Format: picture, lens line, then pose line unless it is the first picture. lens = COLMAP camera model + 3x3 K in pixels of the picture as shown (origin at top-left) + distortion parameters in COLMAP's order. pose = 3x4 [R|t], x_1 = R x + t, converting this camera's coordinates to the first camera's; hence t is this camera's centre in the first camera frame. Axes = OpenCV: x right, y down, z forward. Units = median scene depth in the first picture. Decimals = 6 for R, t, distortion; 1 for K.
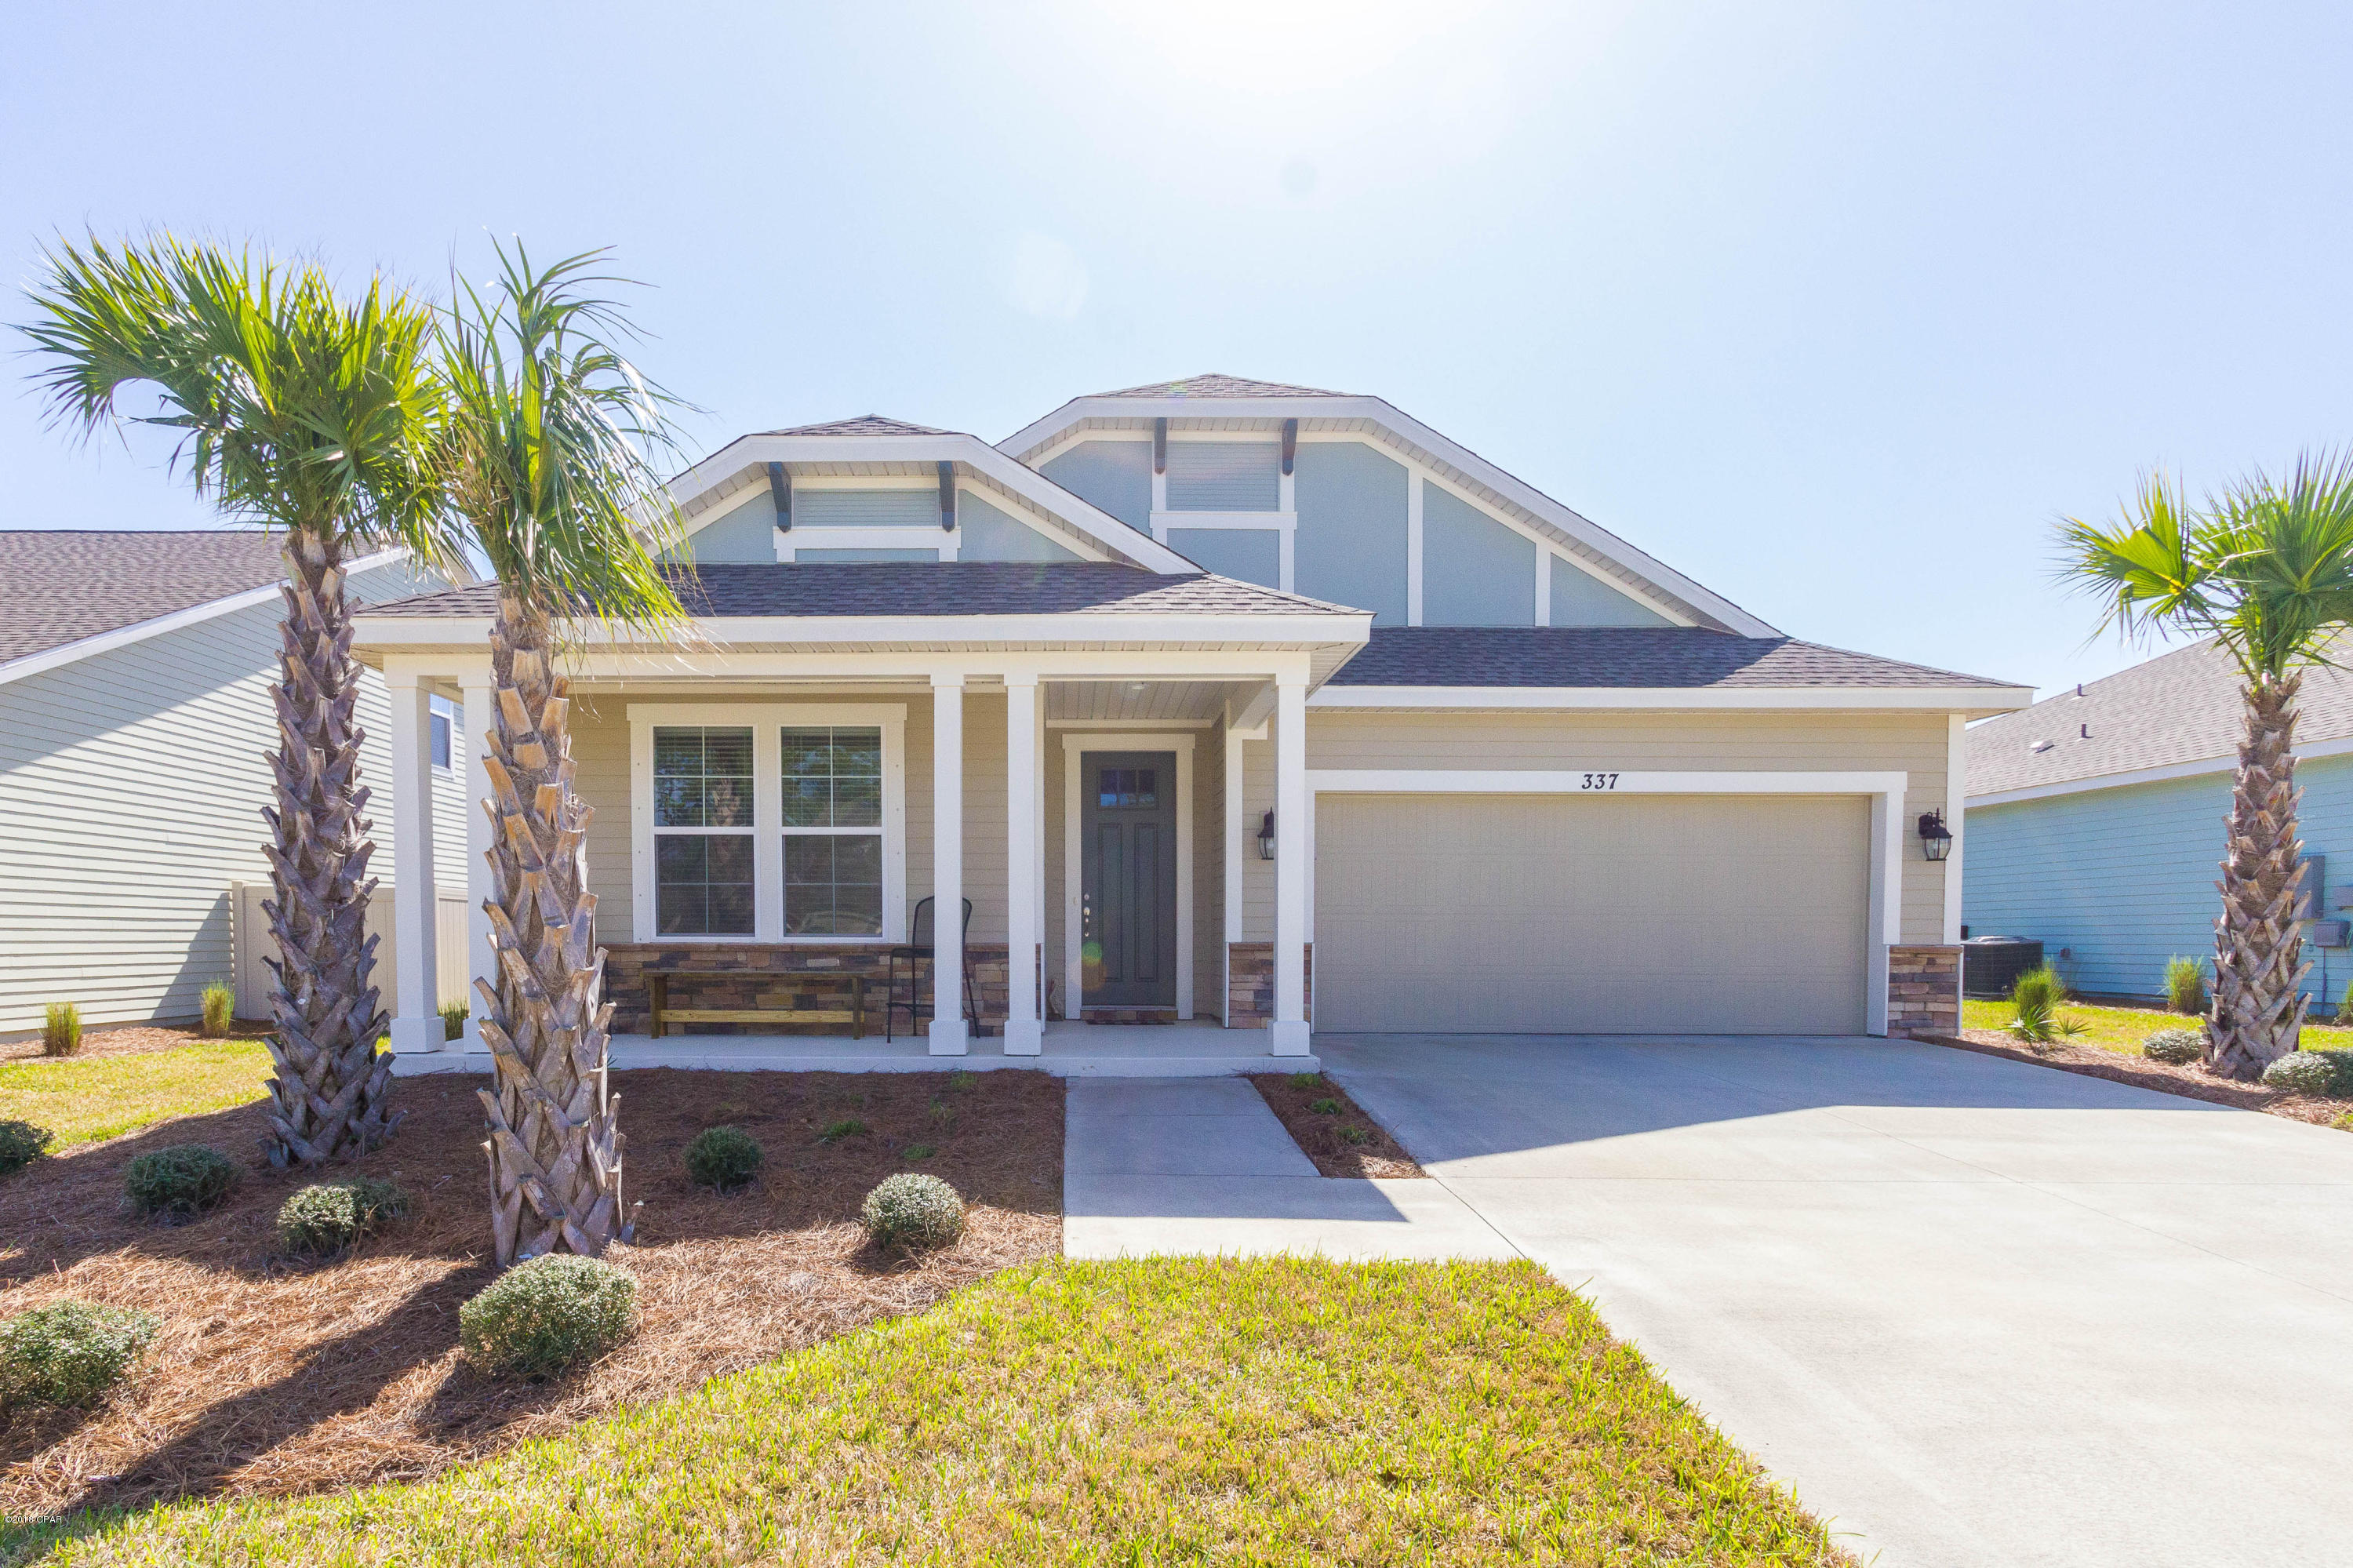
lens RADIAL K [[1095.8, 0, 1190.1], [0, 1095.8, 952.8], [0, 0, 1]] dist [0.003579, -0.000216]
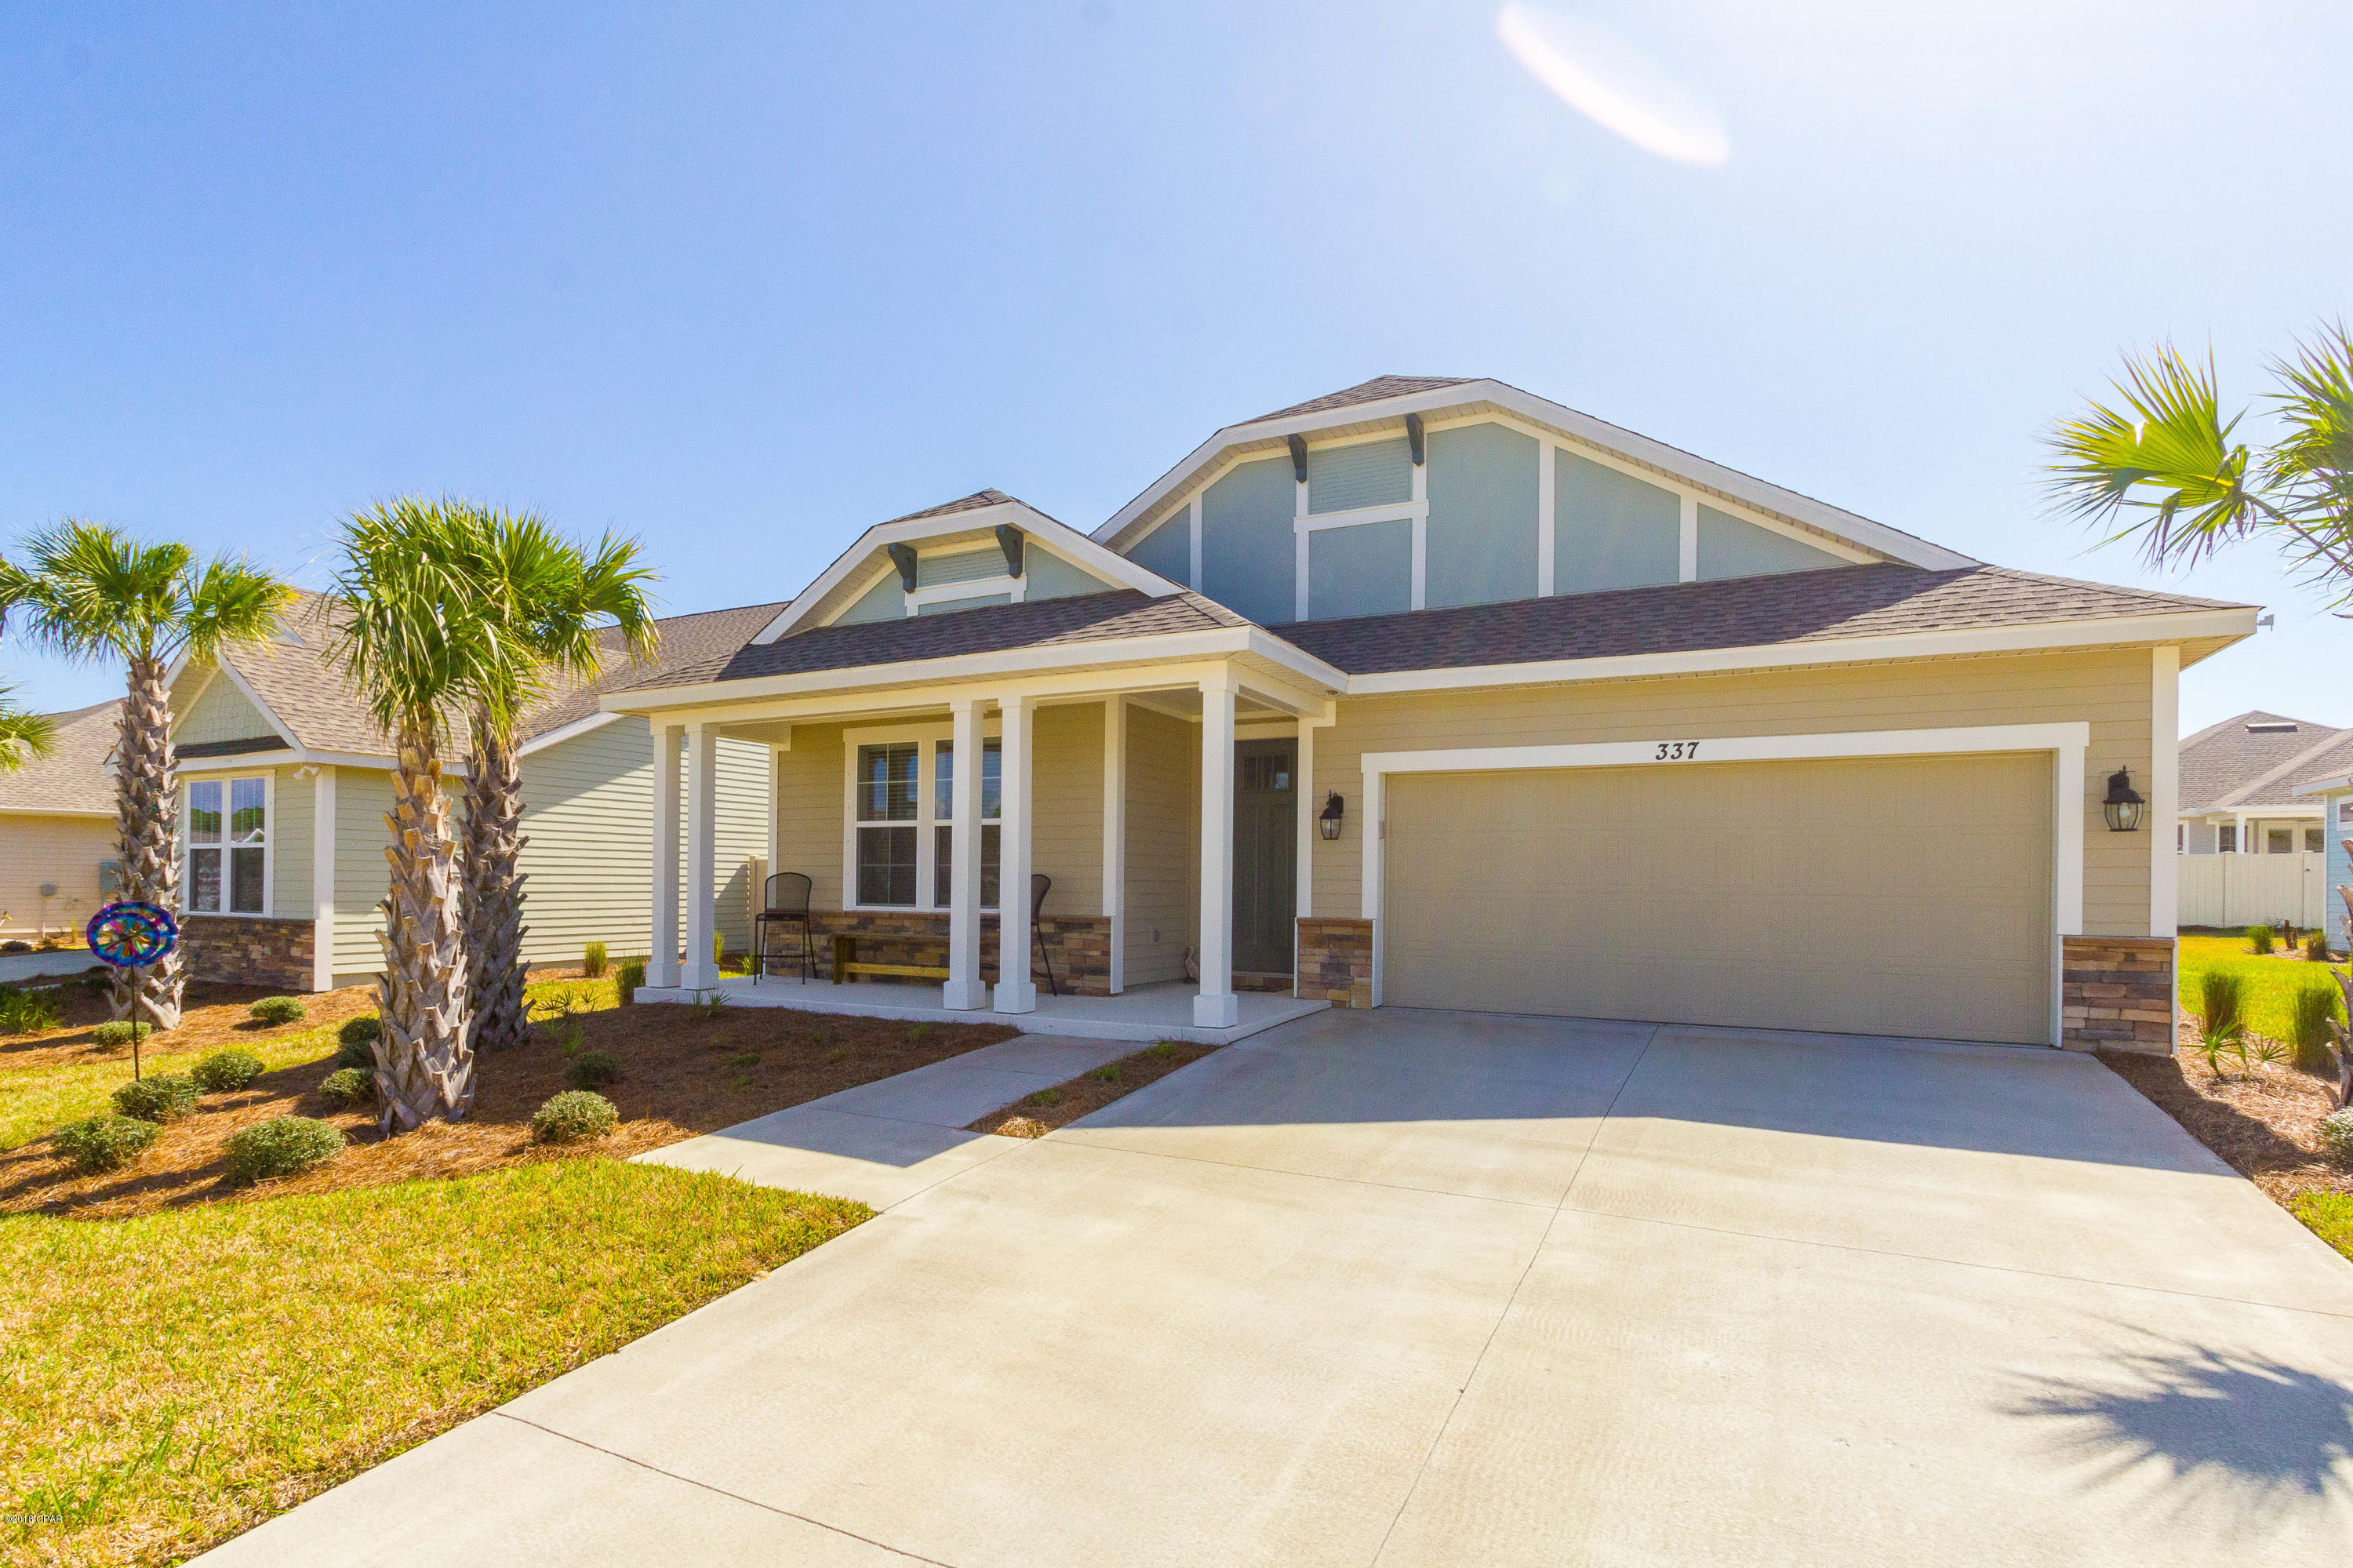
lens RADIAL K [[1095.8, 0, 1283.6], [0, 1095.8, 857.3], [0, 0, 1]] dist [0.003579, -0.000216]
pose [[0.911079, -0.003495, -0.412217, 0.509752], [-0.014789, 0.999043, -0.041157, -0.026129], [0.411967, 0.043594, 0.910156, 0.023250]]
